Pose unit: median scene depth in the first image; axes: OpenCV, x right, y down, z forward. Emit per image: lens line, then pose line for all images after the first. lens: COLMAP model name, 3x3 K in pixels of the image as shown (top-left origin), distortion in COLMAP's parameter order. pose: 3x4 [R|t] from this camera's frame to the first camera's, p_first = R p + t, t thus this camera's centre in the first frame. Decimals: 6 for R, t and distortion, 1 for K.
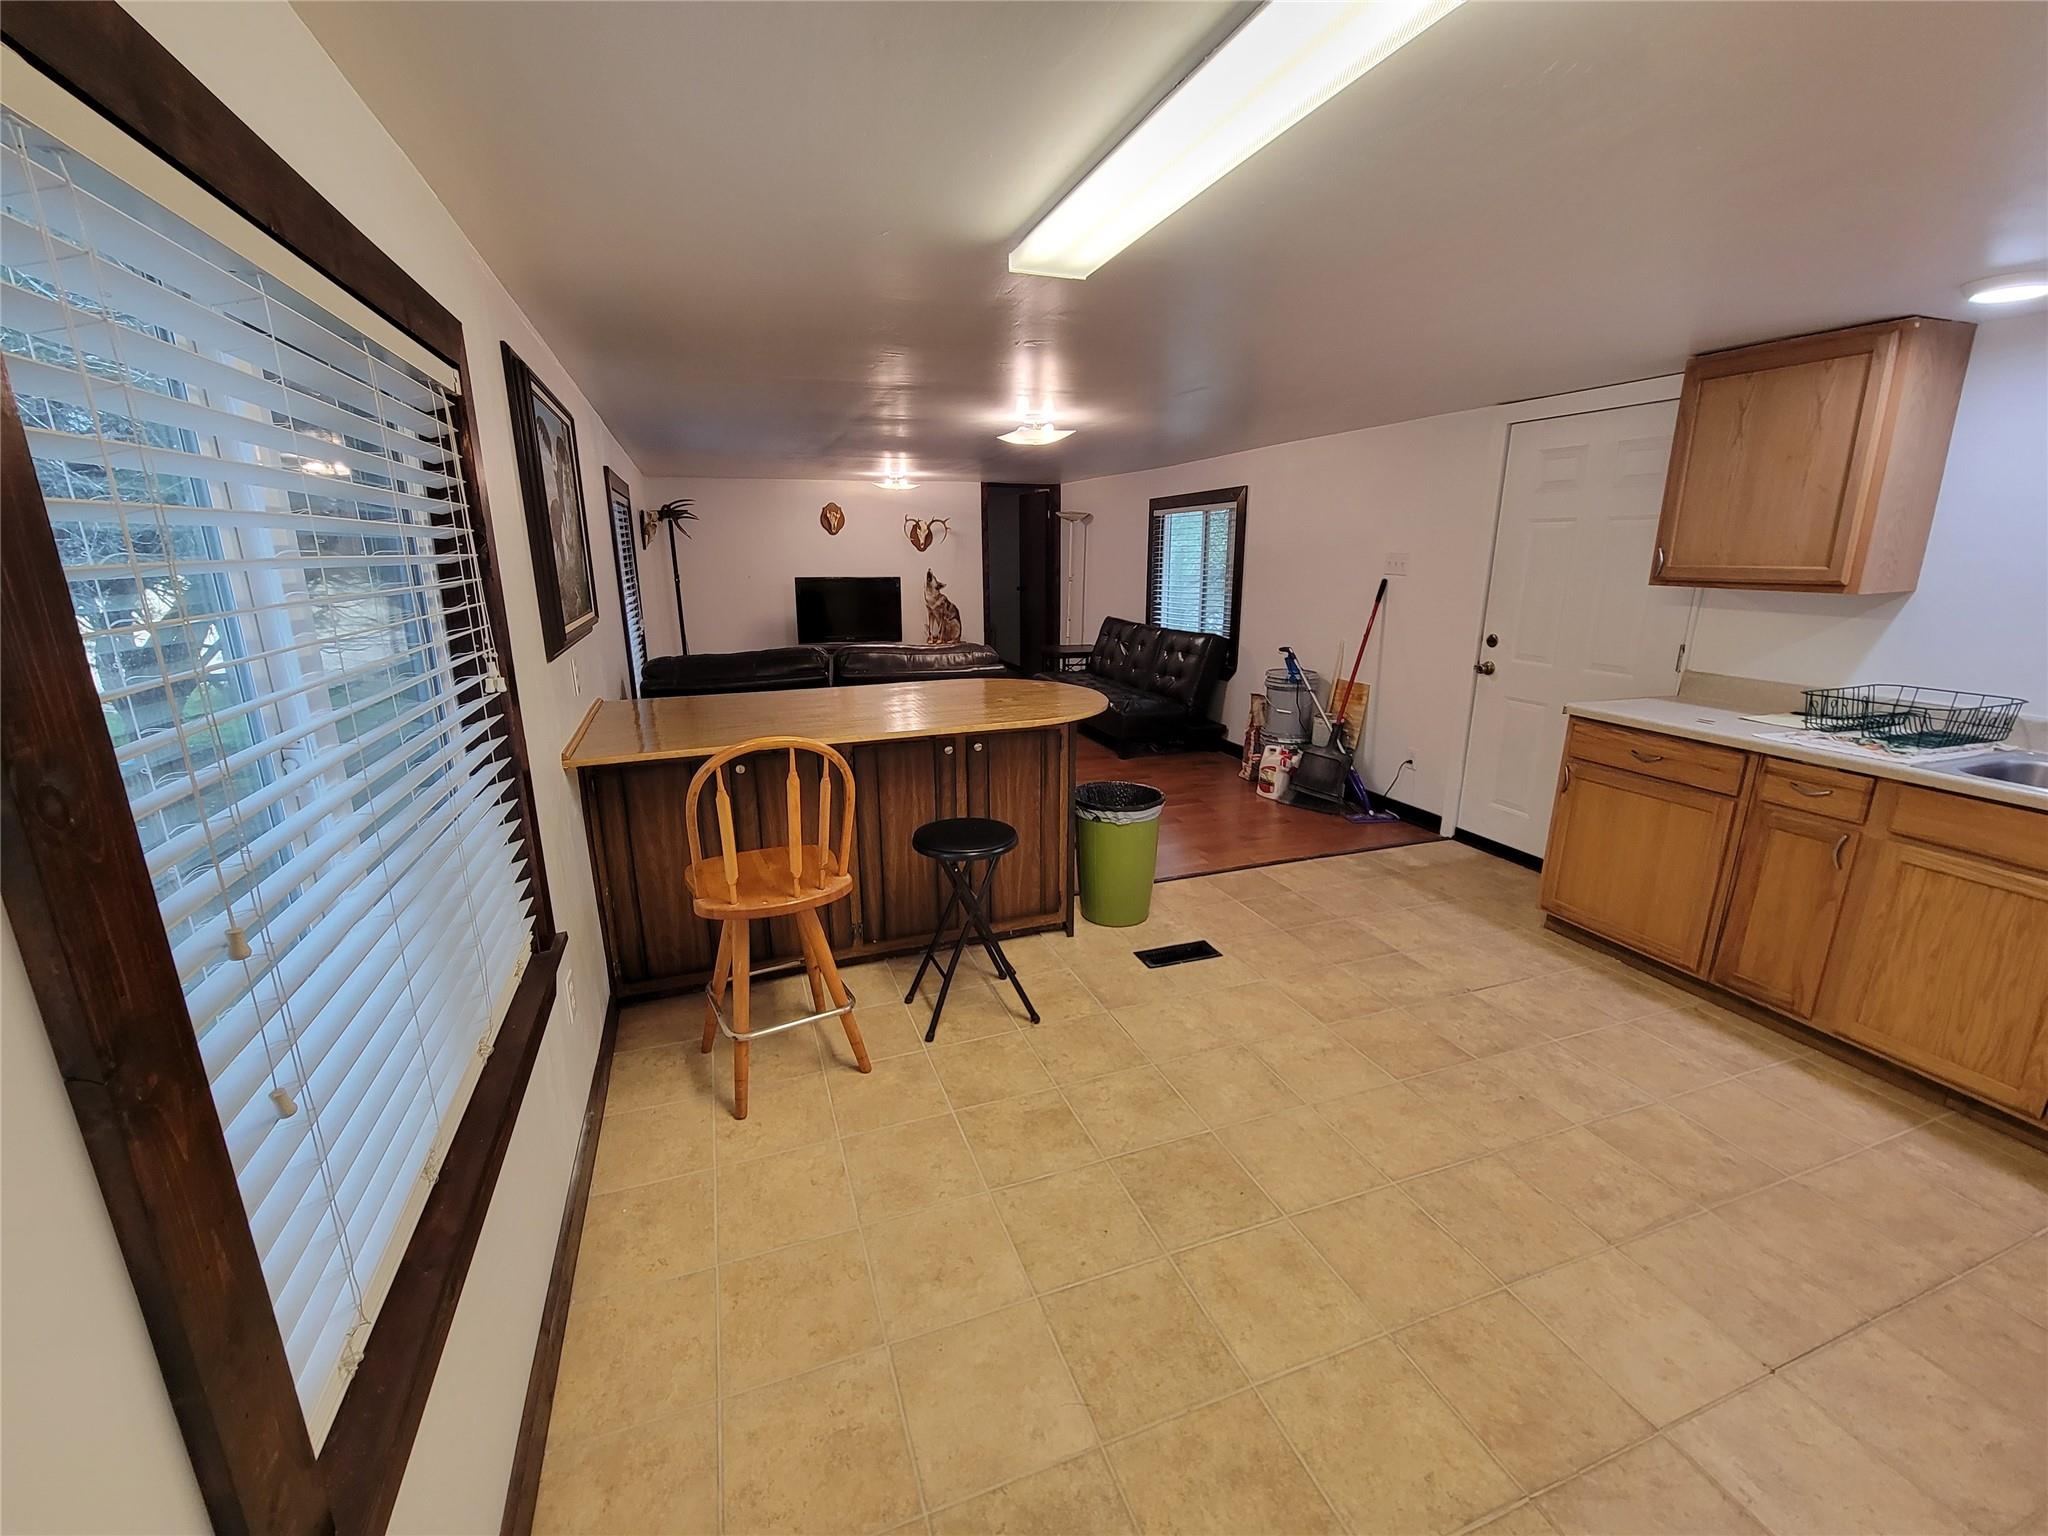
lens RADIAL K [[832.6, 0, 1005.3], [0, 832.6, 766.1], [0, 0, 1]] dist [0.003736, -0.003270]
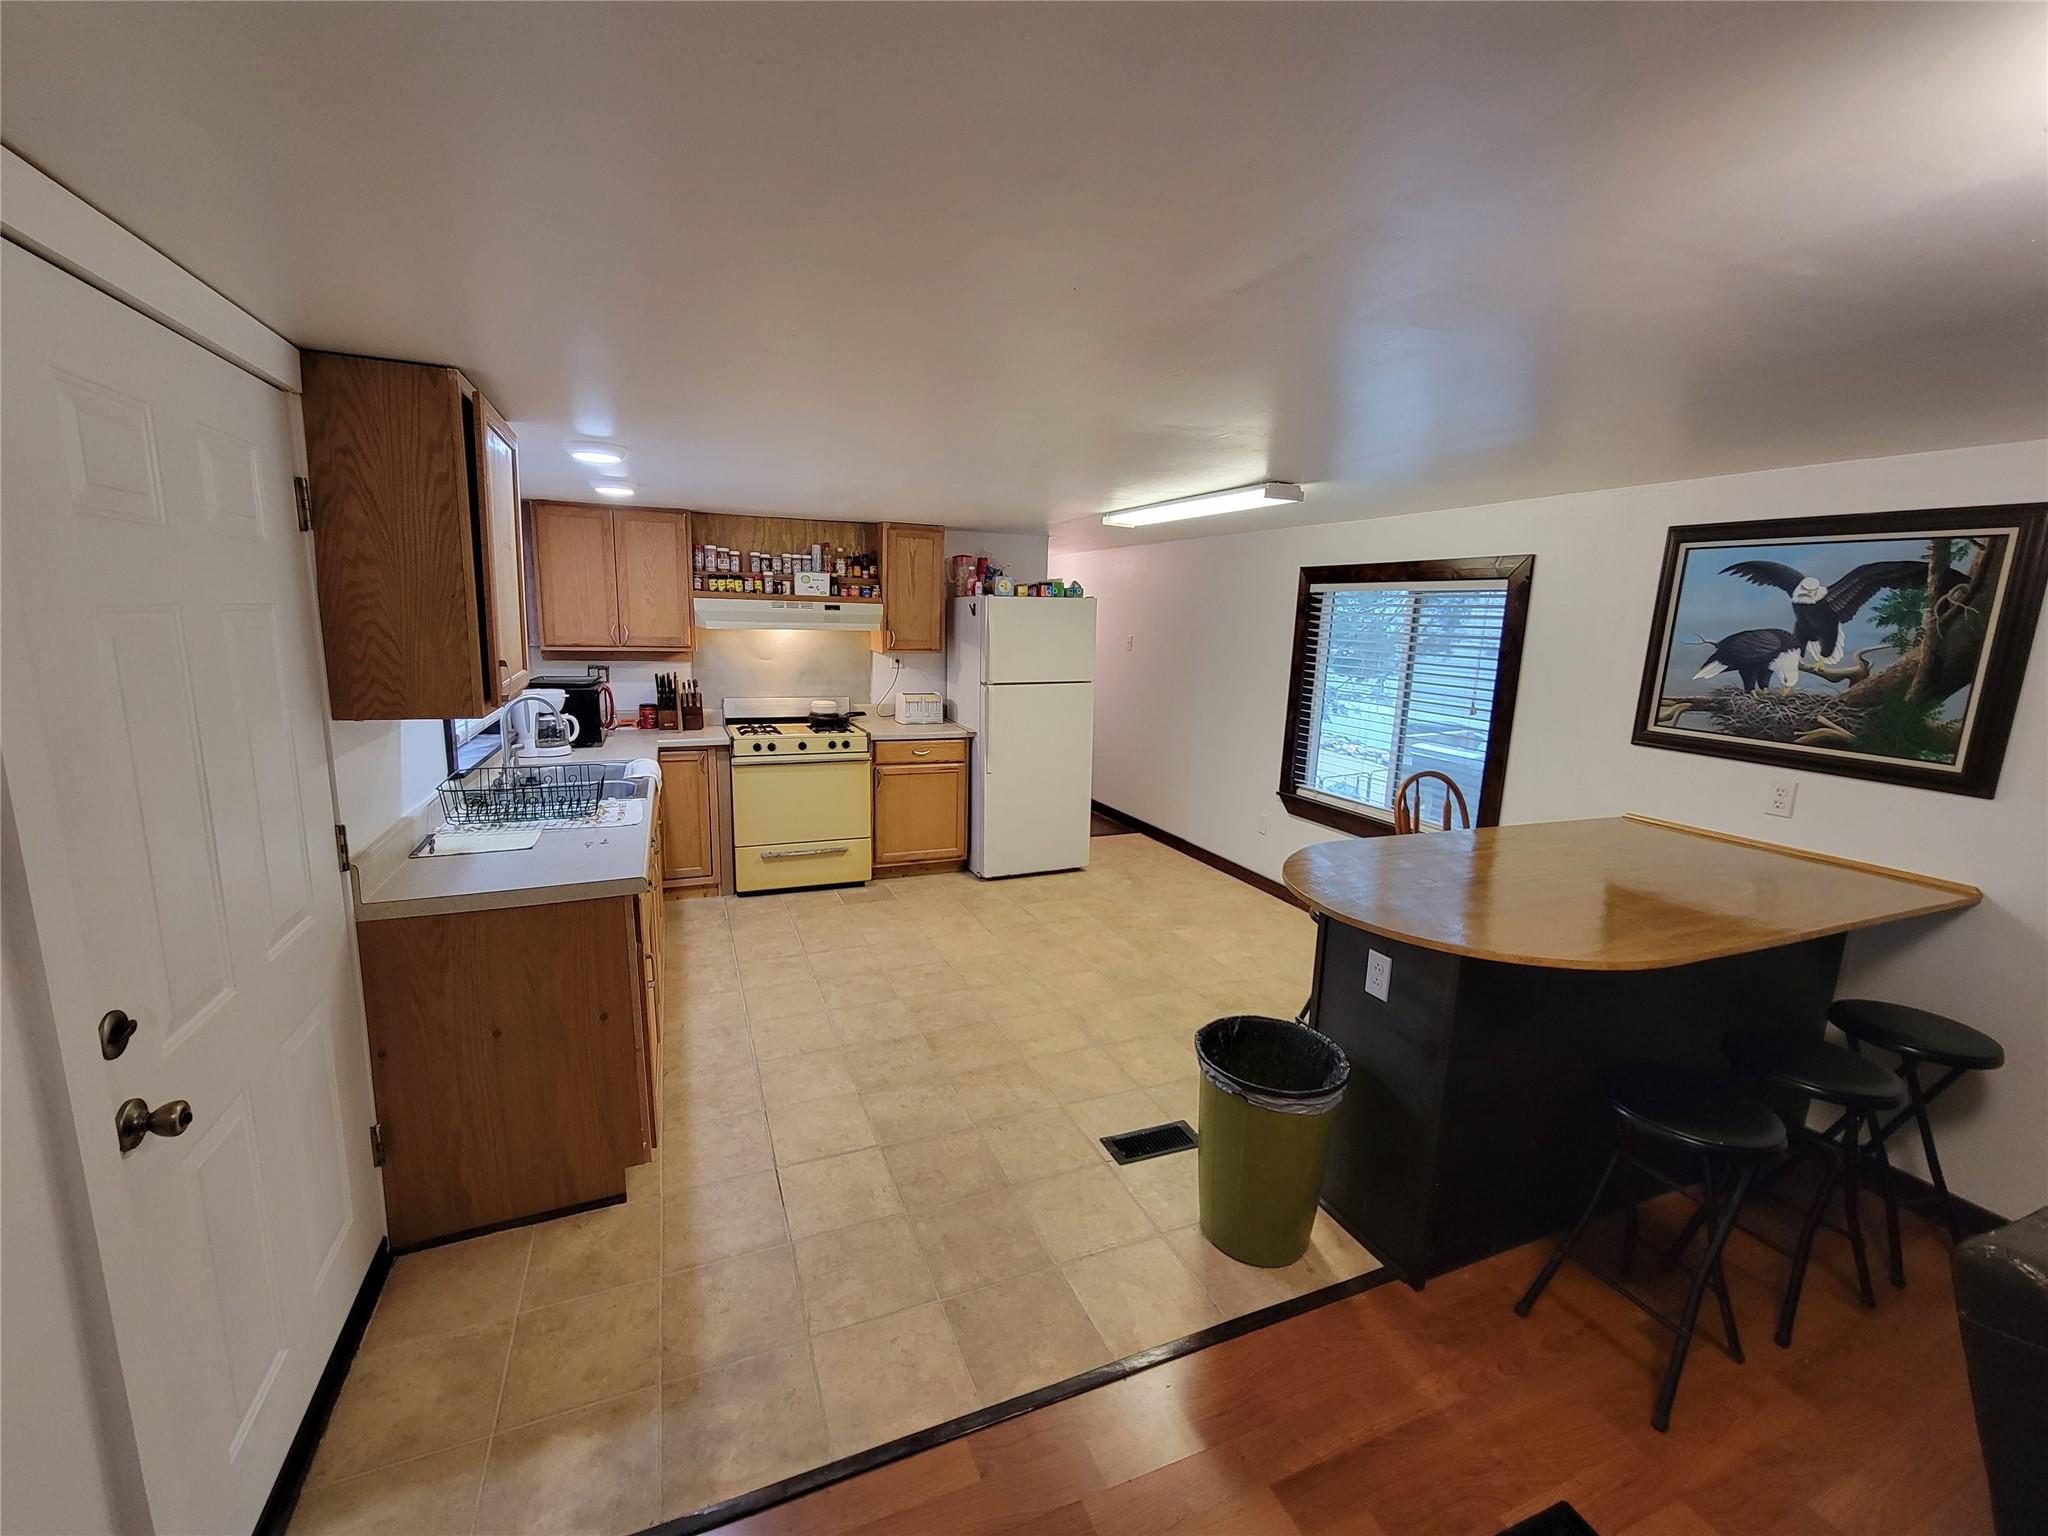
lens RADIAL K [[832.6, 0, 1005.7], [0, 832.6, 767.0], [0, 0, 1]] dist [0.003736, -0.003270]
pose [[-0.998903, -0.014080, -0.044664, 0.441326], [-0.031806, 0.903991, 0.426366, -0.513740], [0.034373, 0.427319, -0.903447, 1.765997]]
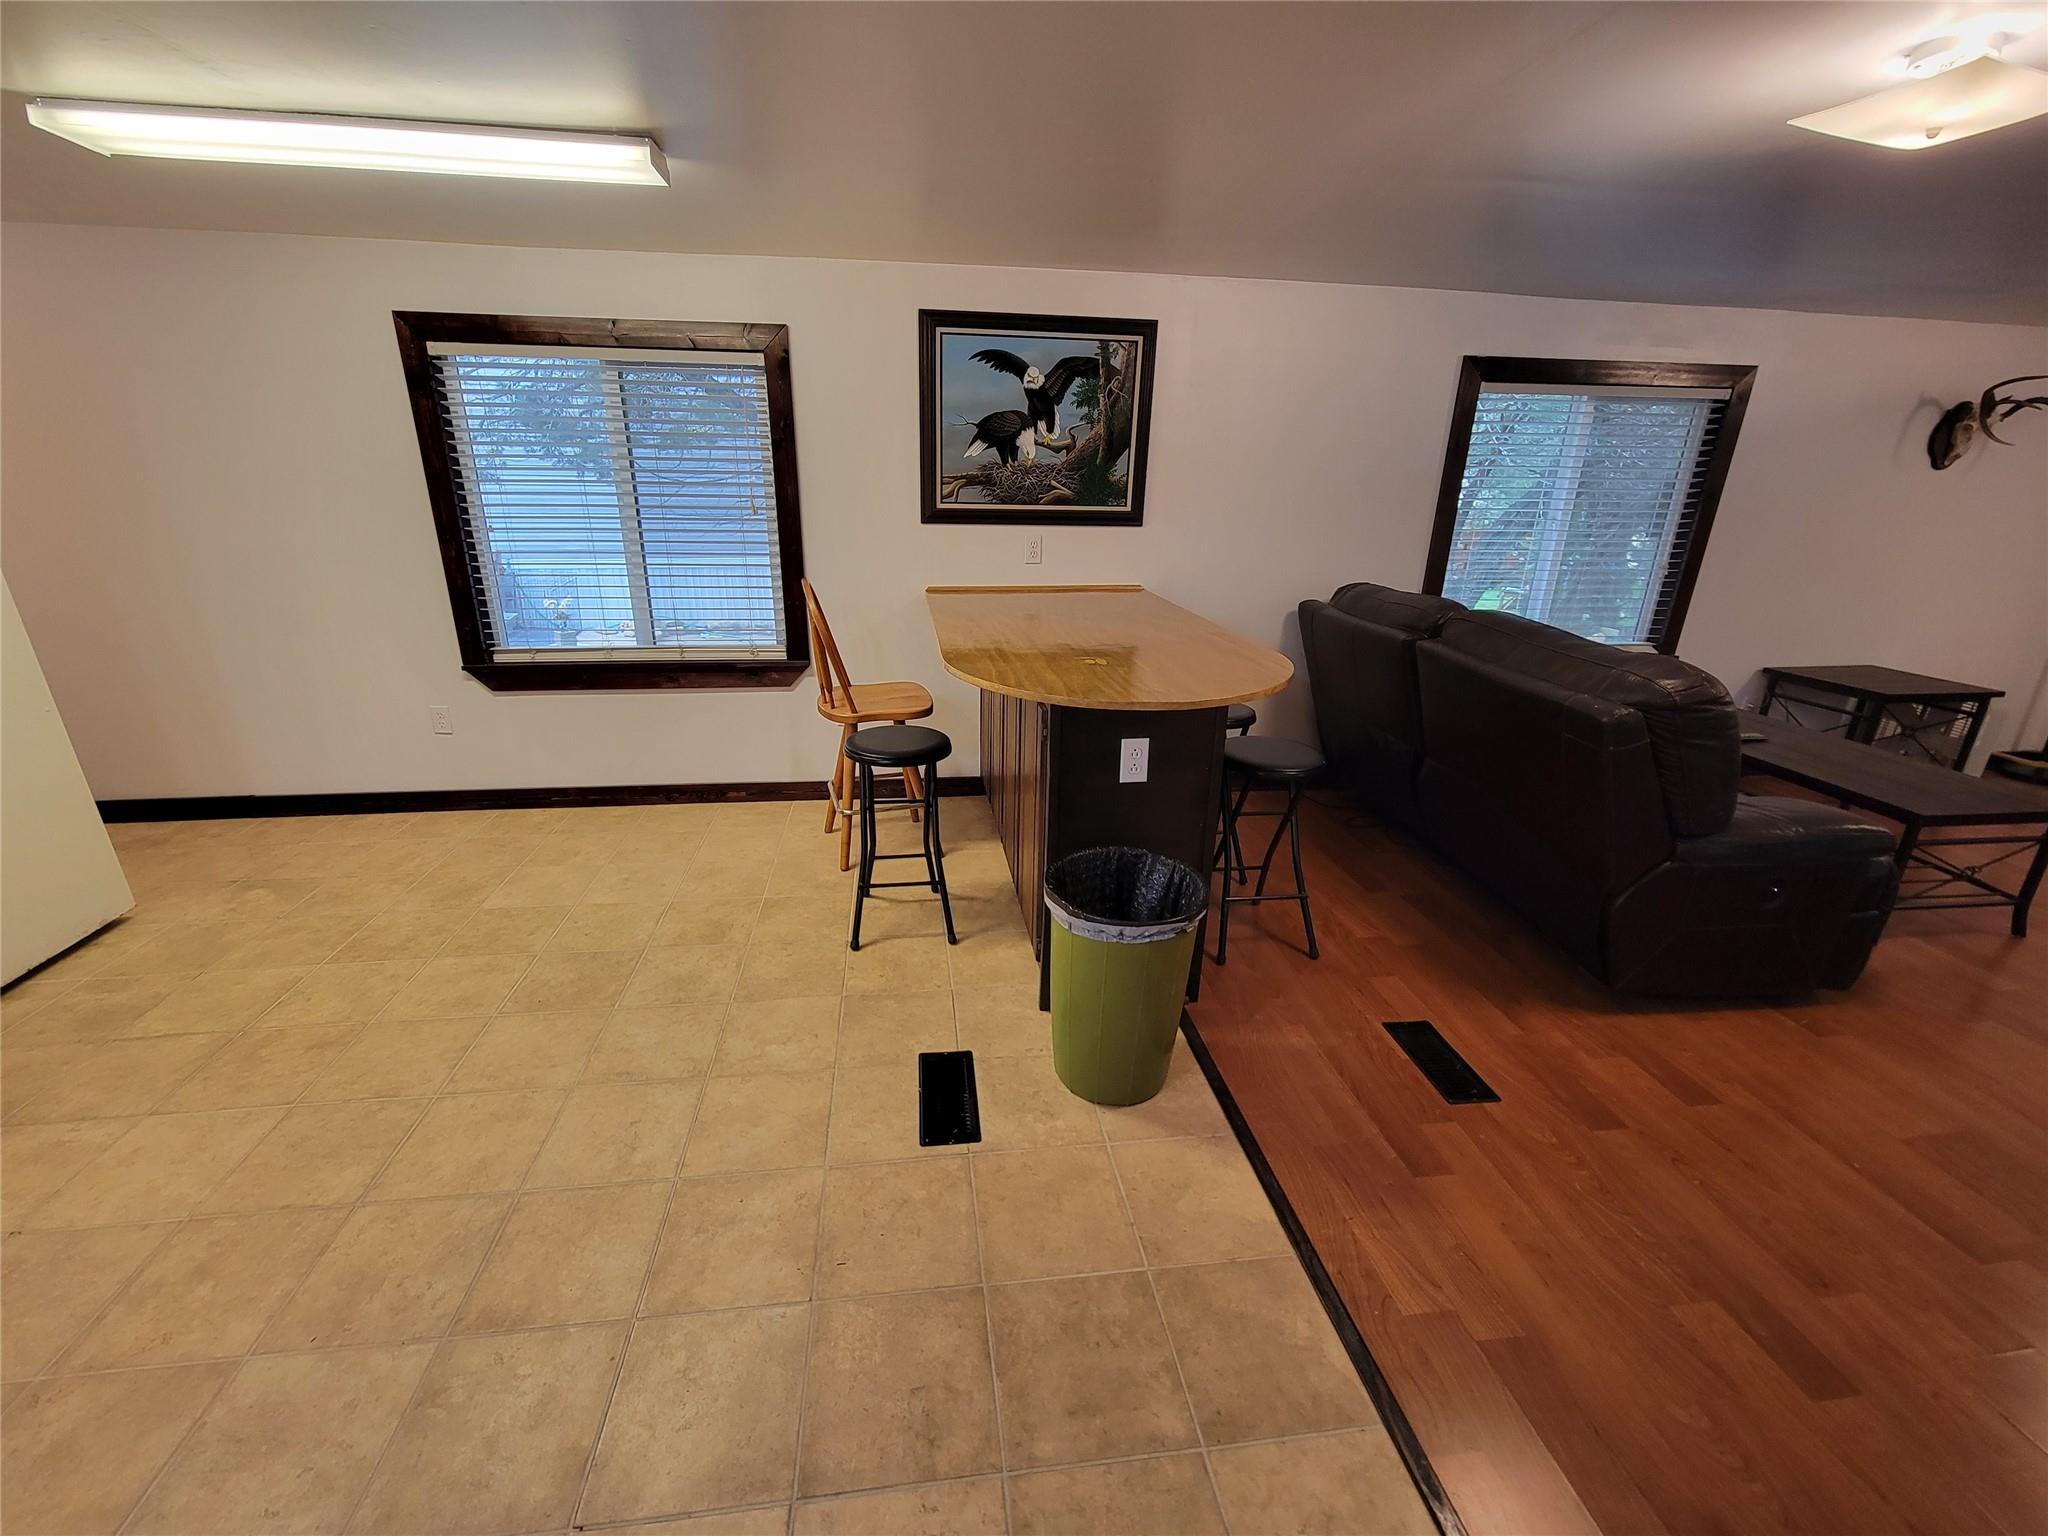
lens RADIAL K [[832.6, 0, 1004.1], [0, 832.6, 767.6], [0, 0, 1]] dist [0.003736, -0.003270]
pose [[-0.215520, 0.332025, -0.918319, 0.777860], [-0.261936, 0.886299, 0.381921, -0.277677], [0.940713, 0.322852, -0.104046, 1.143032]]
